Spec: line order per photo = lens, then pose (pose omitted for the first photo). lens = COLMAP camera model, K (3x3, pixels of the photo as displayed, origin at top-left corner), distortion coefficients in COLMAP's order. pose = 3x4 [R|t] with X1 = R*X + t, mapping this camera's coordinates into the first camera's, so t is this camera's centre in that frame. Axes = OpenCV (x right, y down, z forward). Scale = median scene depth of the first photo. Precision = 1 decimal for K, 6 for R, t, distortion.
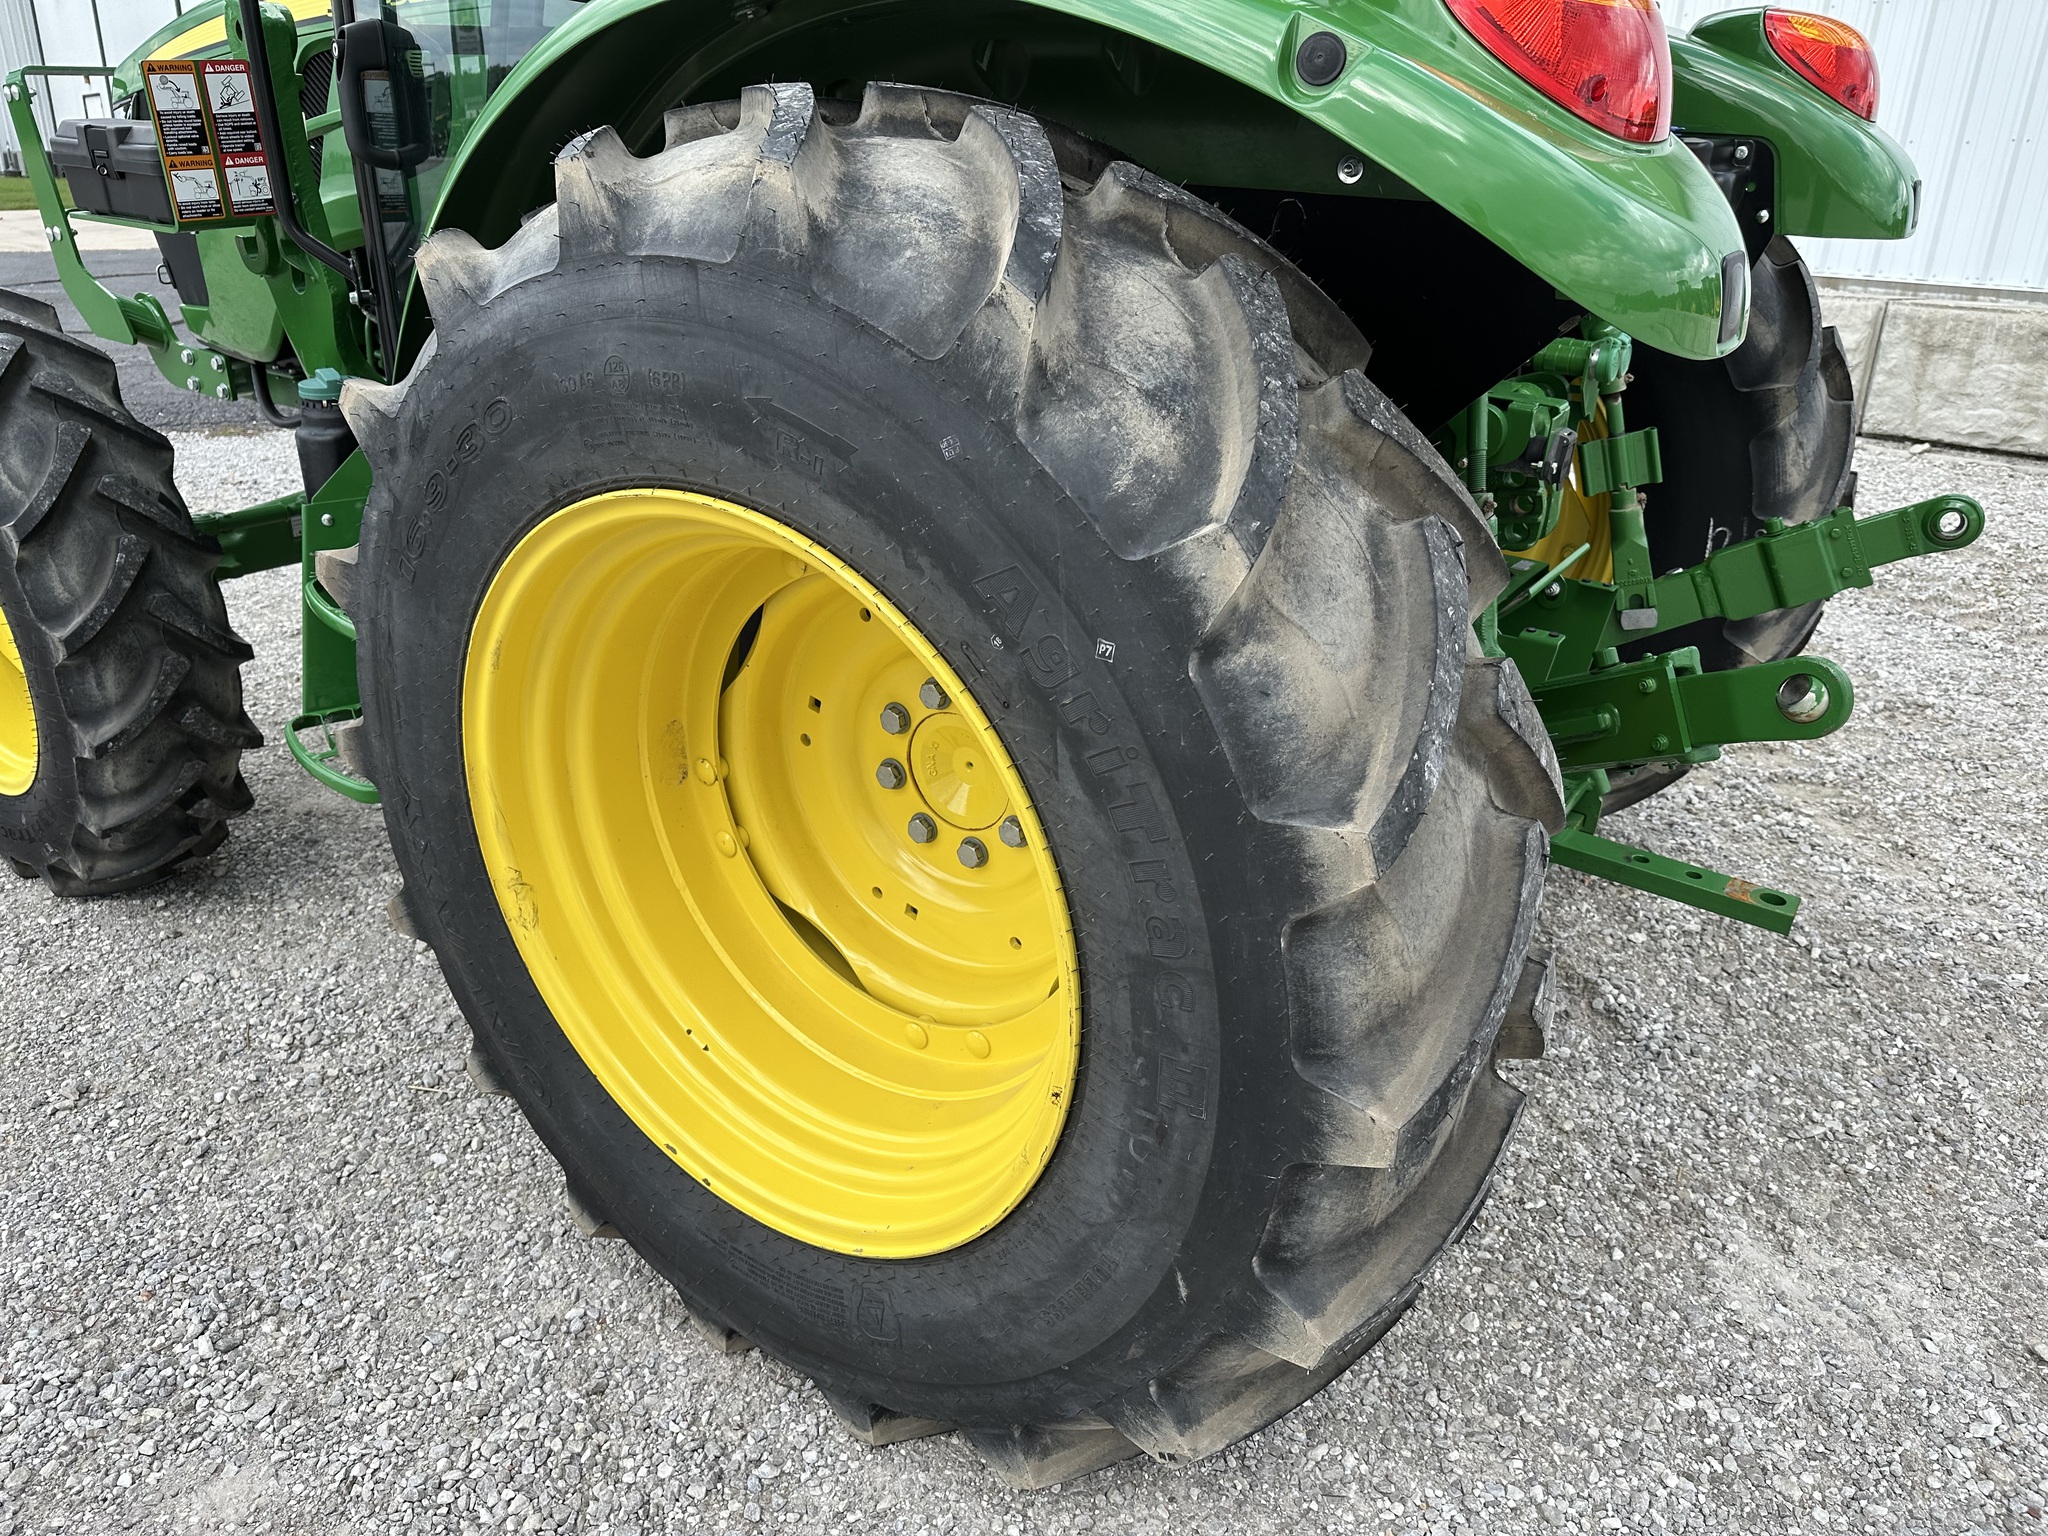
lens RADIAL K [[1436.9, 0, 1032.3], [0, 1436.9, 783.6], [0, 0, 1]] dist [0.050127, -0.064440]
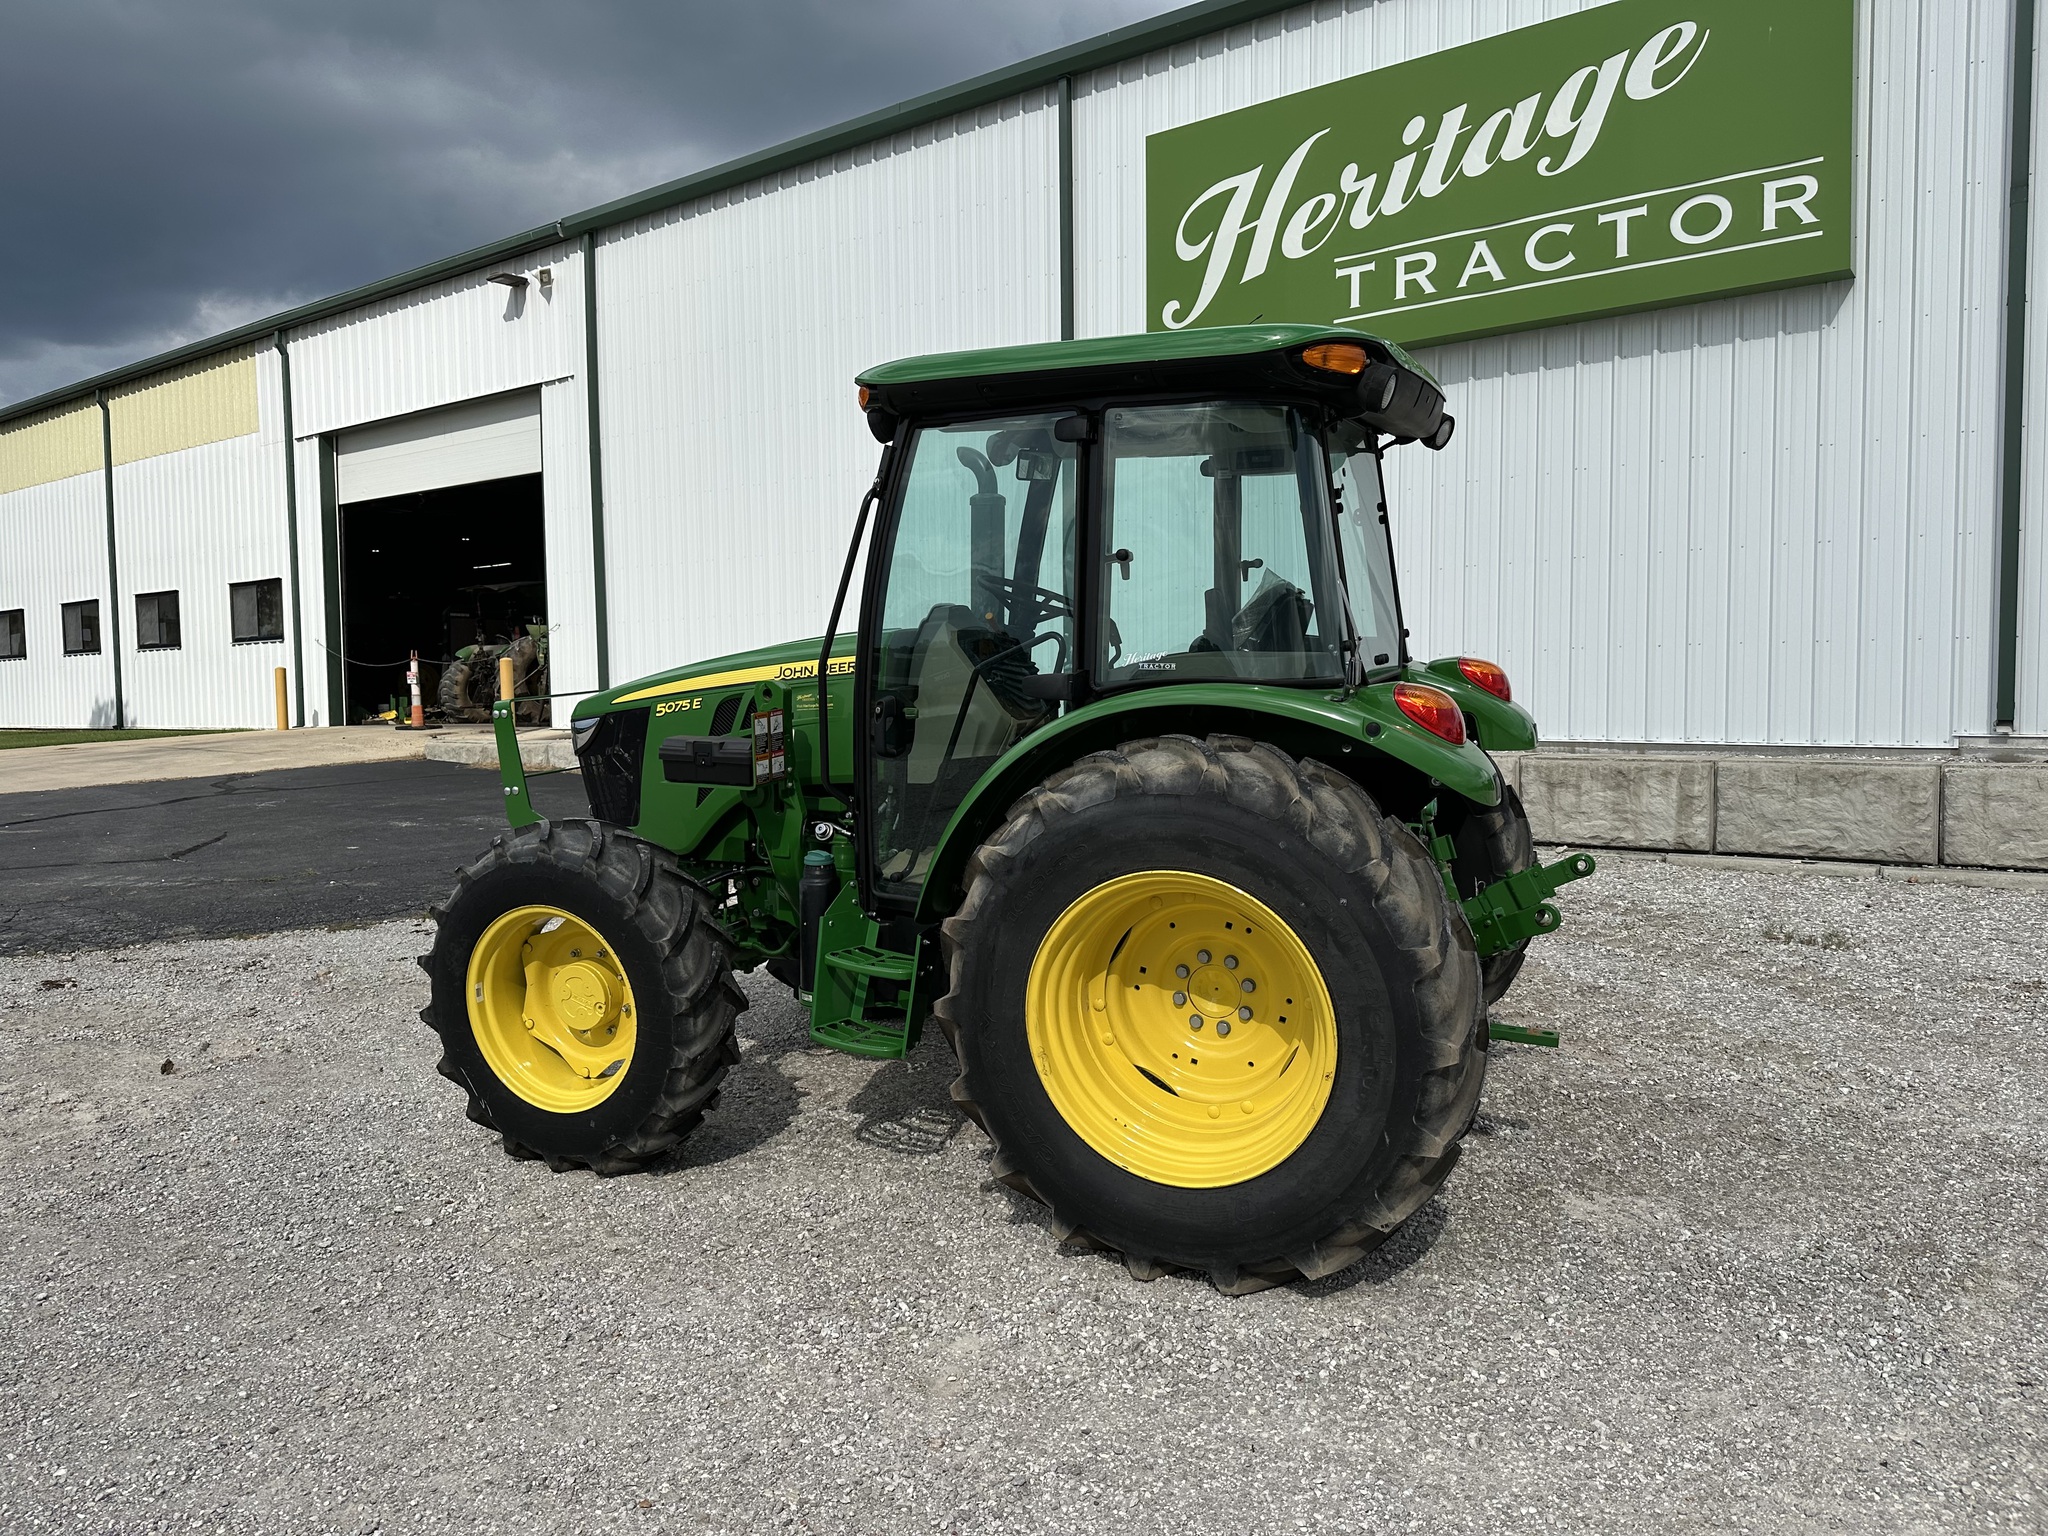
lens RADIAL K [[1436.9, 0, 1032.5], [0, 1436.9, 769.5], [0, 0, 1]] dist [0.050127, -0.064440]
pose [[0.979946, -0.057228, 0.190866, -1.050758], [0.115267, 0.944143, -0.308718, 0.461889], [-0.162538, 0.324528, 0.931806, -1.692623]]
